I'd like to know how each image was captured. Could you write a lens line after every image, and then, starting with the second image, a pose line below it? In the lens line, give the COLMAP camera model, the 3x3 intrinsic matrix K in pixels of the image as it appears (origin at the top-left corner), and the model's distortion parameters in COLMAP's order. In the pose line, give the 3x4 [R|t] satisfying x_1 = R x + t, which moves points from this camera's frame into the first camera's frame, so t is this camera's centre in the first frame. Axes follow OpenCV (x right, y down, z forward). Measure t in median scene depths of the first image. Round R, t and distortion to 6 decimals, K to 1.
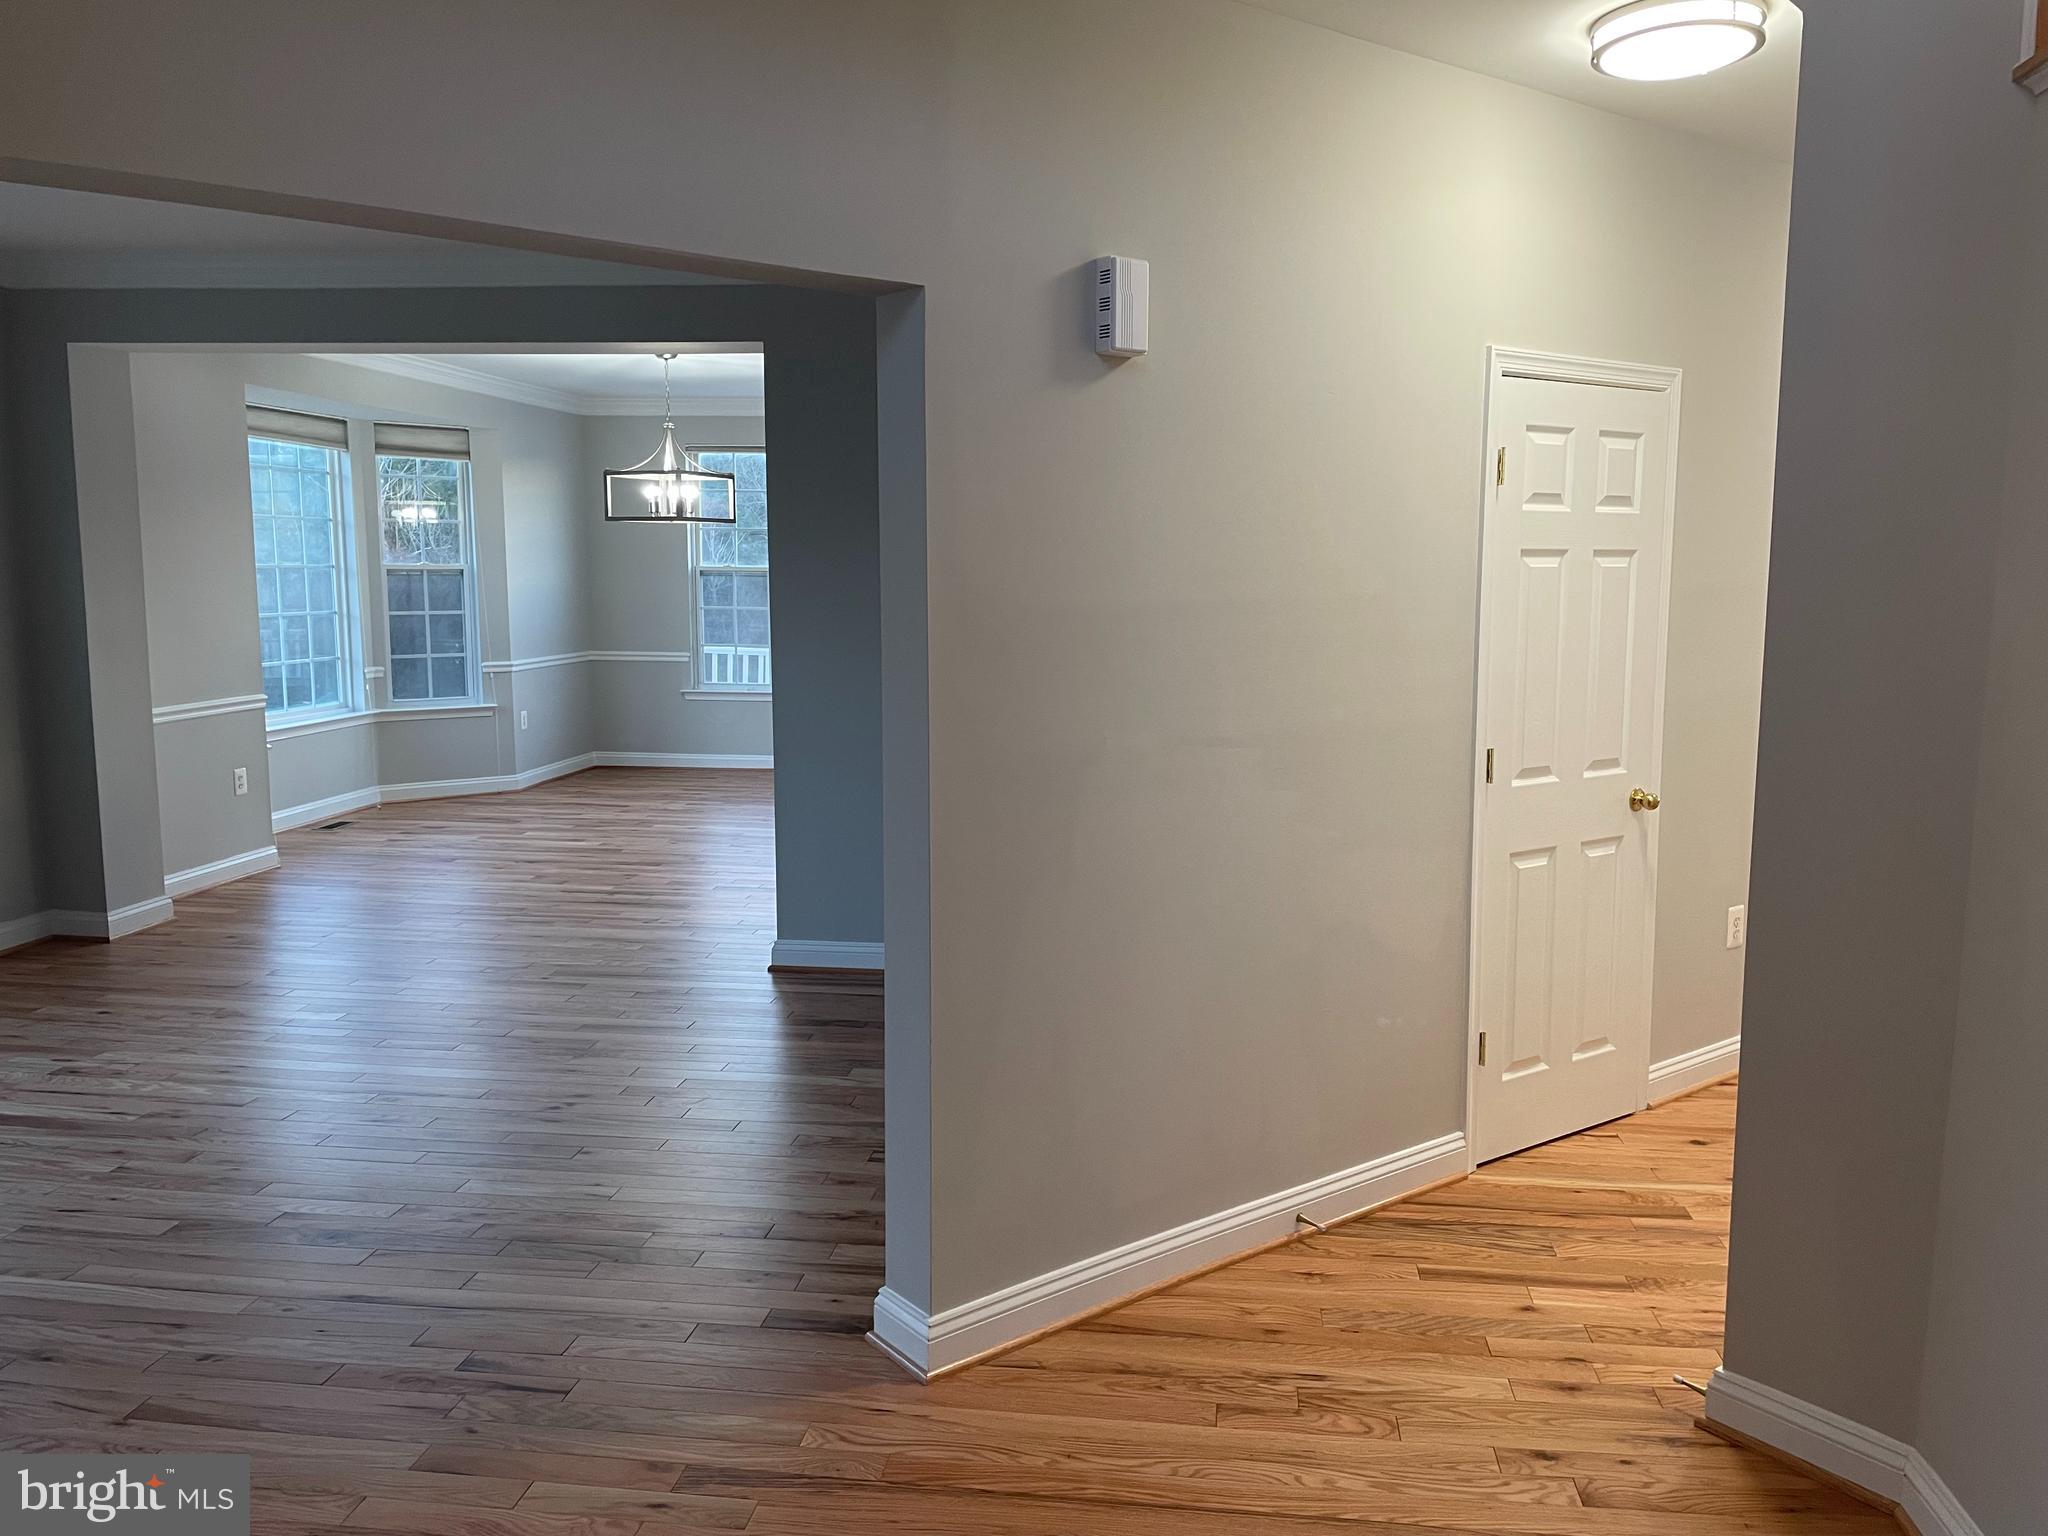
lens RADIAL K [[1542.8, 0, 1029.2], [0, 1542.8, 748.3], [0, 0, 1]] dist [0.101449, -0.124568]
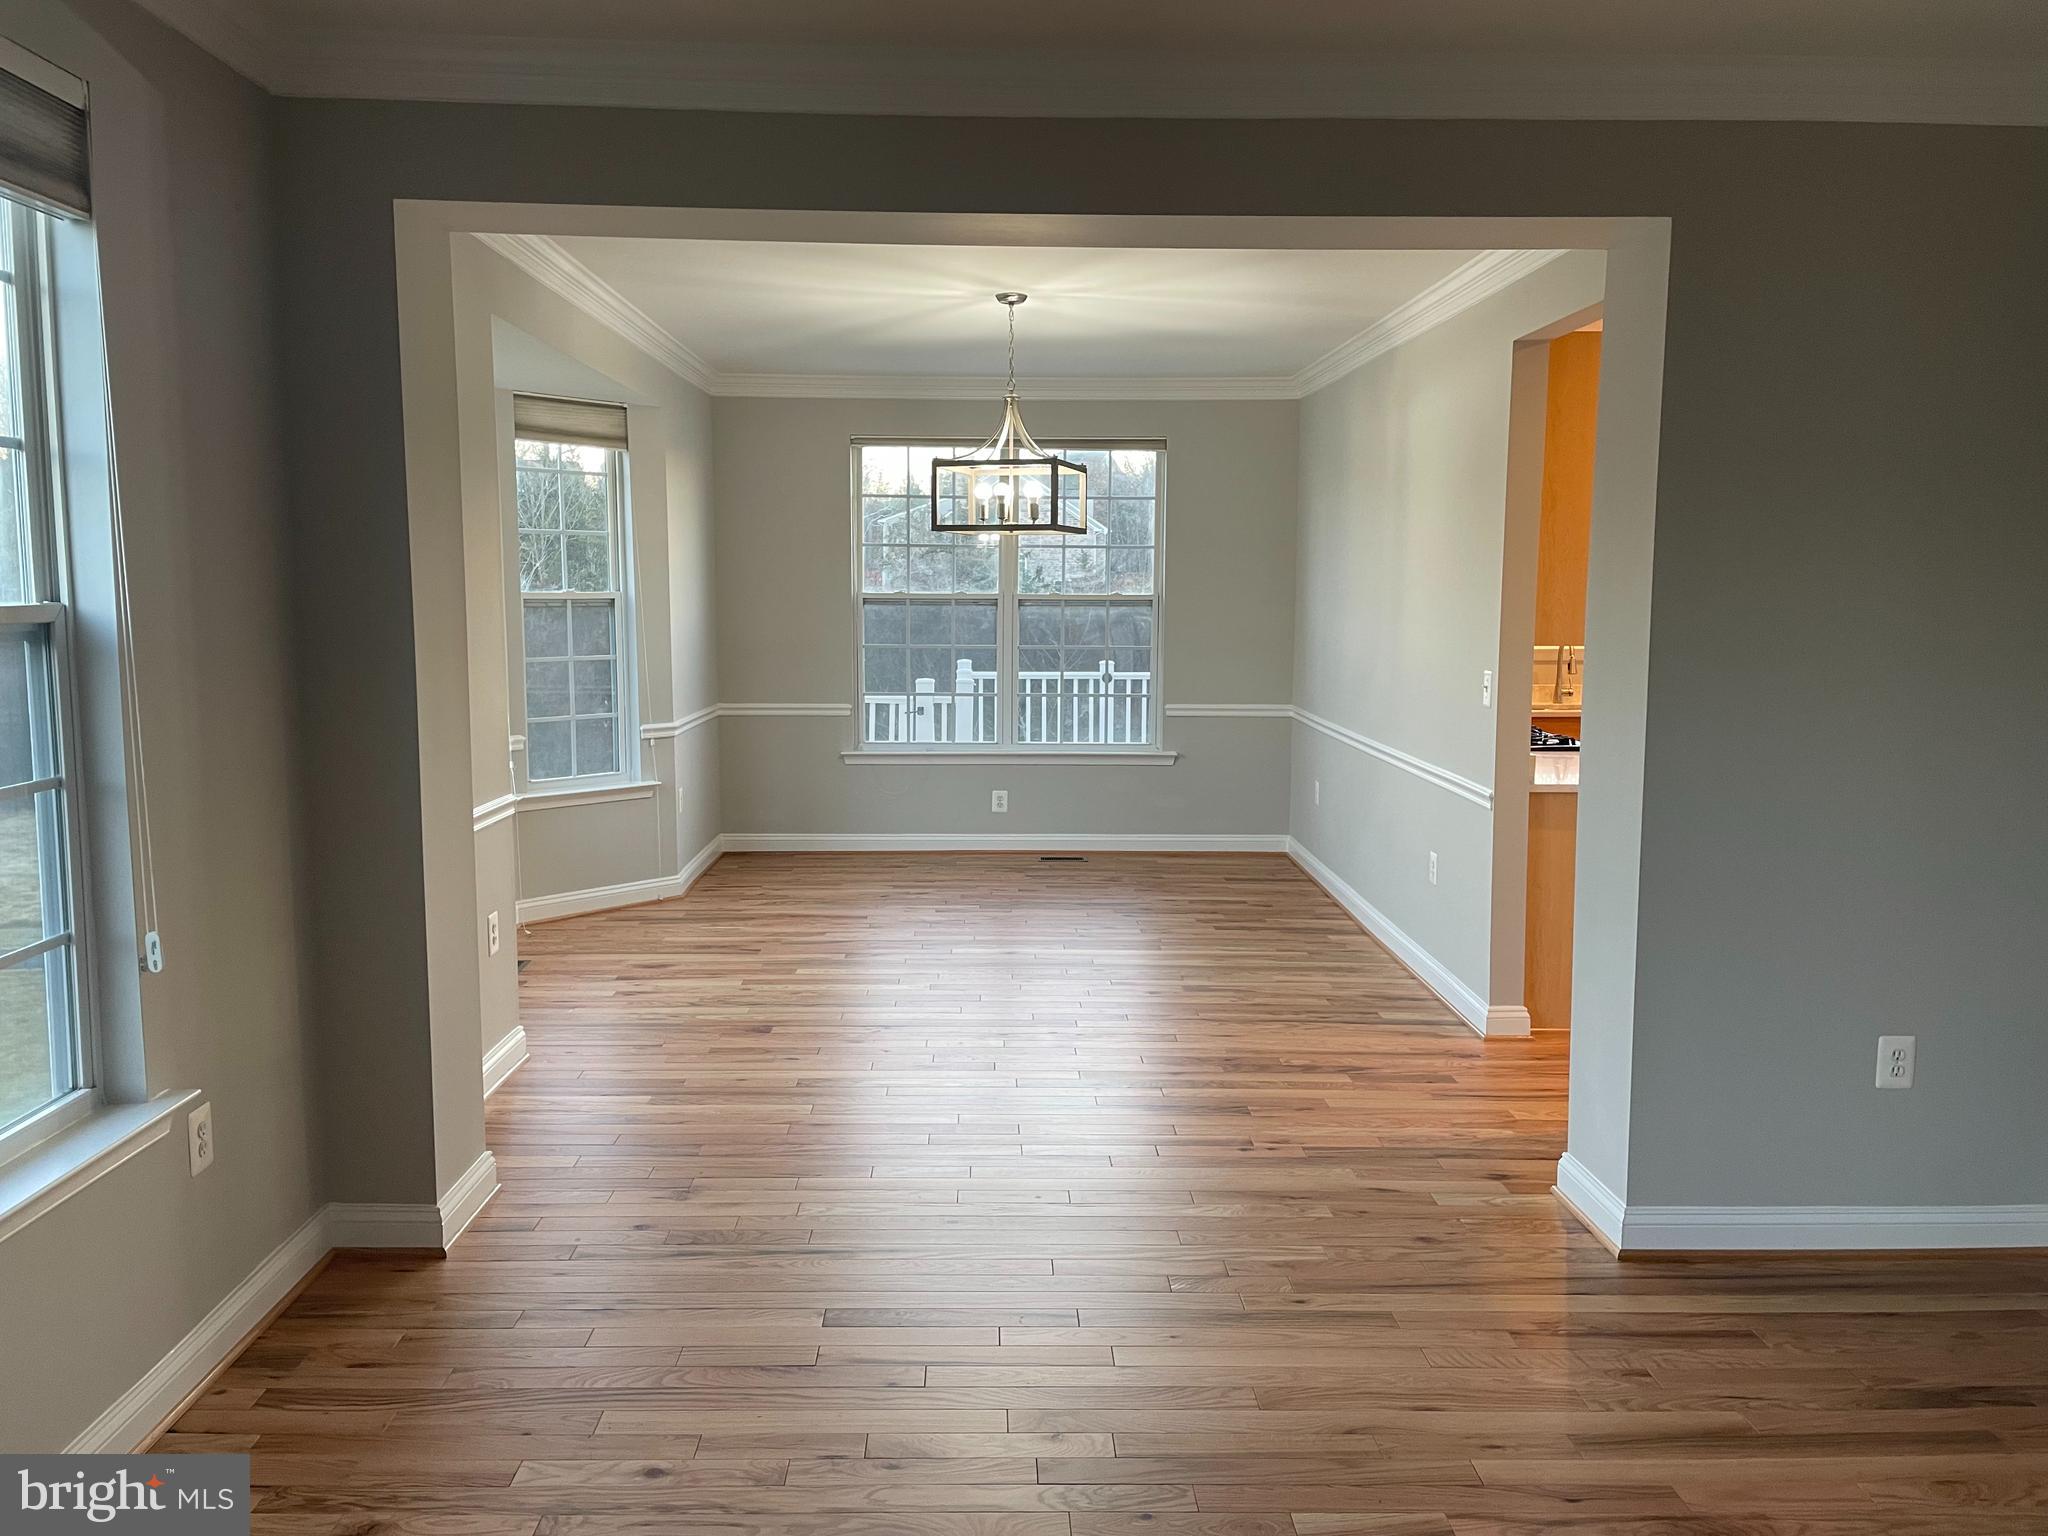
lens RADIAL K [[1542.8, 0, 1029.2], [0, 1542.8, 748.3], [0, 0, 1]] dist [0.101449, -0.124568]
pose [[0.986156, -0.019010, 0.164724, -0.295114], [0.021425, 0.999687, -0.012897, -0.031249], [-0.164427, 0.016248, 0.986255, 0.254073]]
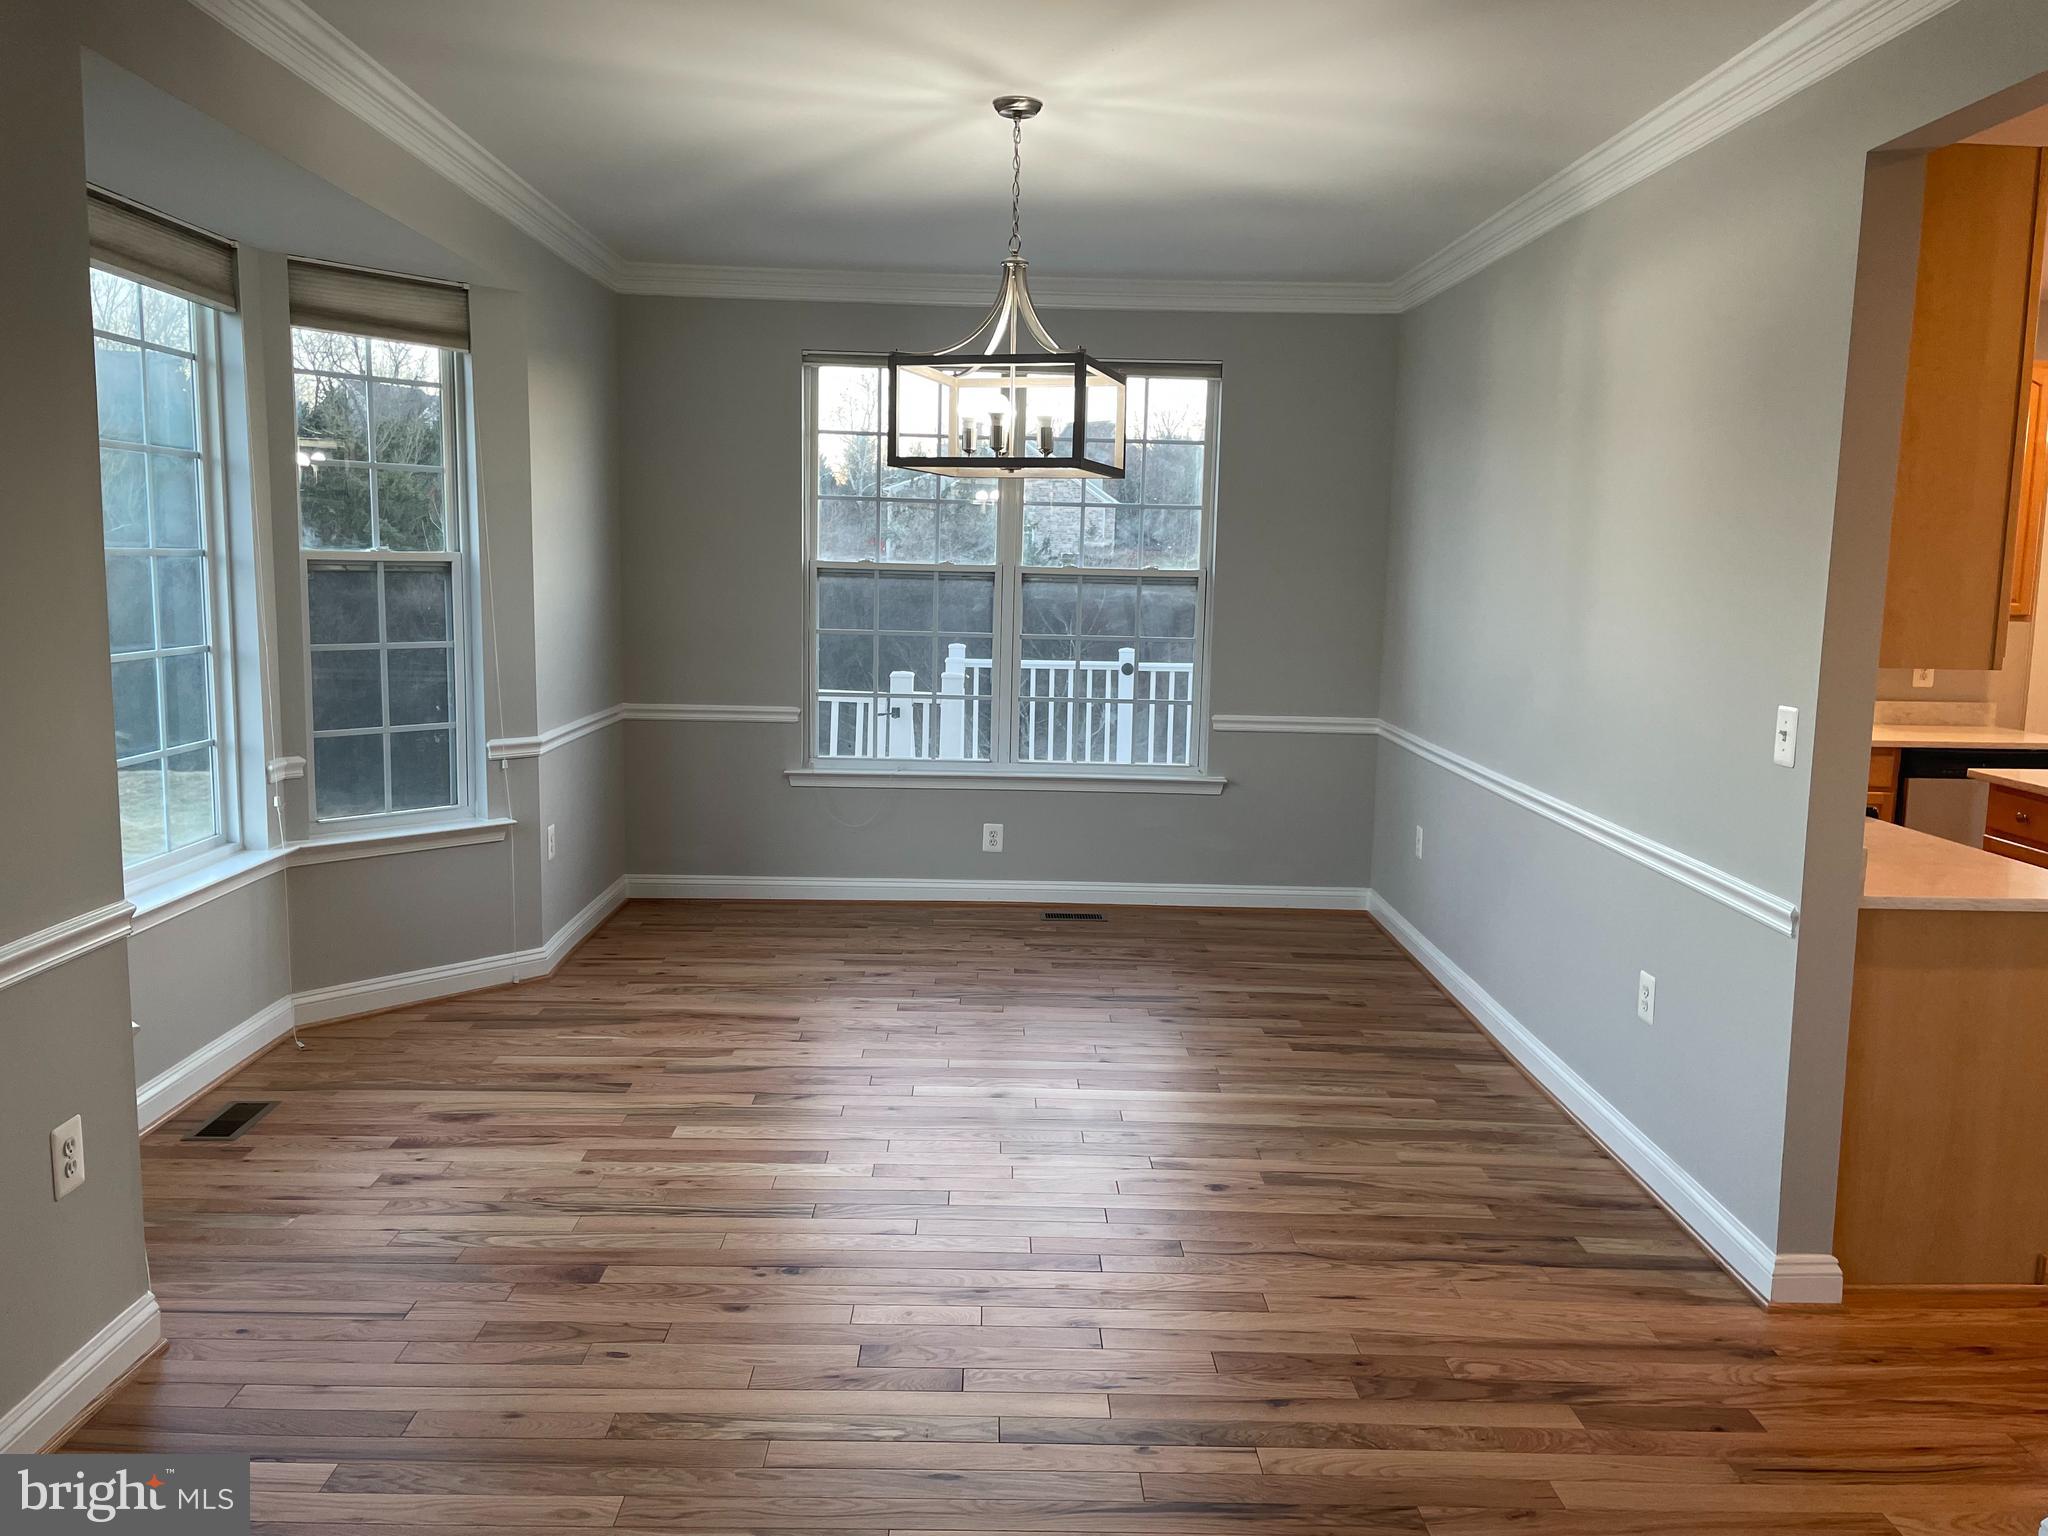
lens RADIAL K [[1542.8, 0, 1029.2], [0, 1542.8, 748.3], [0, 0, 1]] dist [0.101449, -0.124568]
pose [[0.986722, -0.003436, 0.162381, -0.260264], [0.002686, 0.999985, 0.004837, -0.055221], [-0.162395, -0.004336, 0.986716, 0.461937]]
